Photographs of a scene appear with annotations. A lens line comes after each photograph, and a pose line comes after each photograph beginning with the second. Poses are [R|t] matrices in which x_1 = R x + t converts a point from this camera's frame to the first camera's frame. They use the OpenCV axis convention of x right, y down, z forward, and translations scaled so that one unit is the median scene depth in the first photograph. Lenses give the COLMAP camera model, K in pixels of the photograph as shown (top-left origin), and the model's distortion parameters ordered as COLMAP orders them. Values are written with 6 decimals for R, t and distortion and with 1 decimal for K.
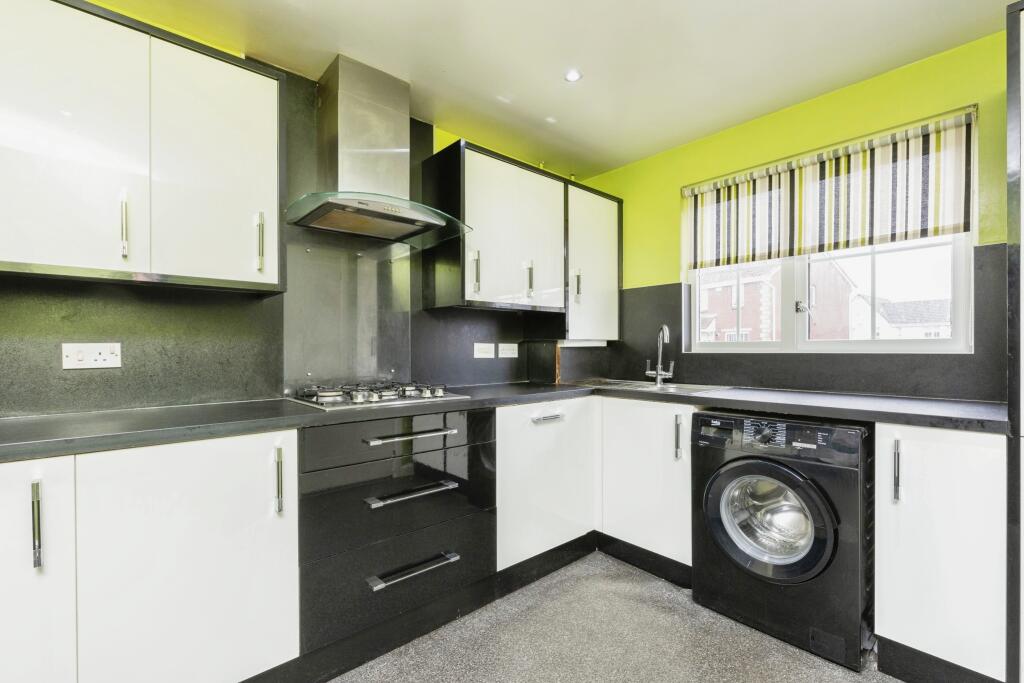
lens RADIAL K [[461.4, 0, 512.0], [0, 461.4, 341.5], [0, 0, 1]] dist [-0.000540, -0.000233]
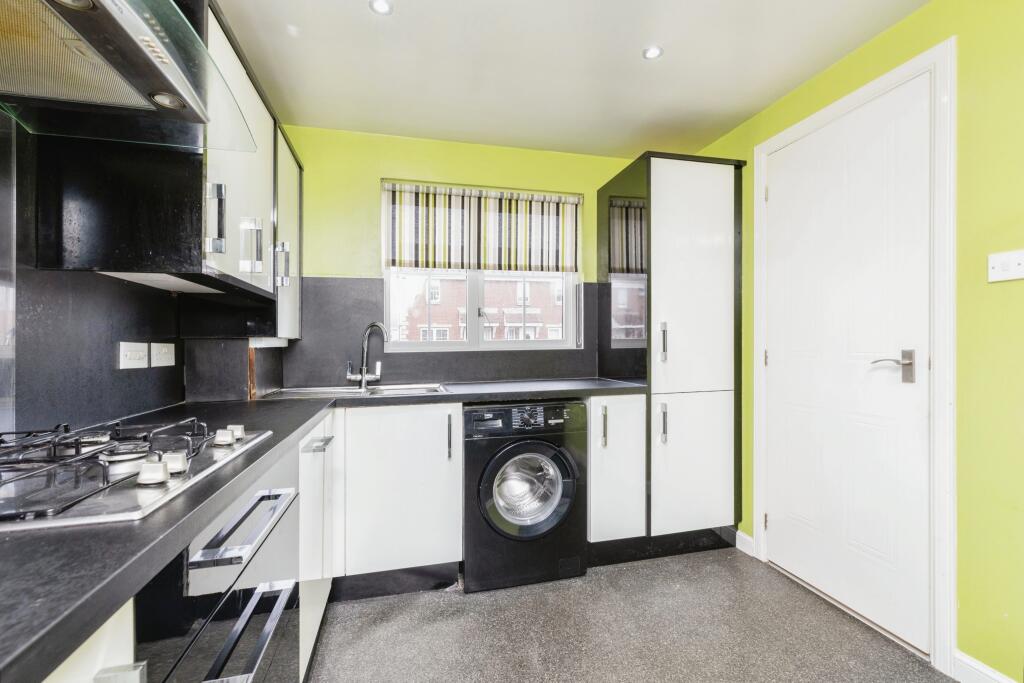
lens RADIAL K [[438.7, 0, 514.1], [0, 438.7, 347.3], [0, 0, 1]] dist [-0.018875, -0.000139]
pose [[0.449449, -0.007387, 0.893275, -0.362897], [0.000973, 0.999969, 0.007780, 0.007559], [-0.893305, -0.002627, 0.449443, 0.403700]]
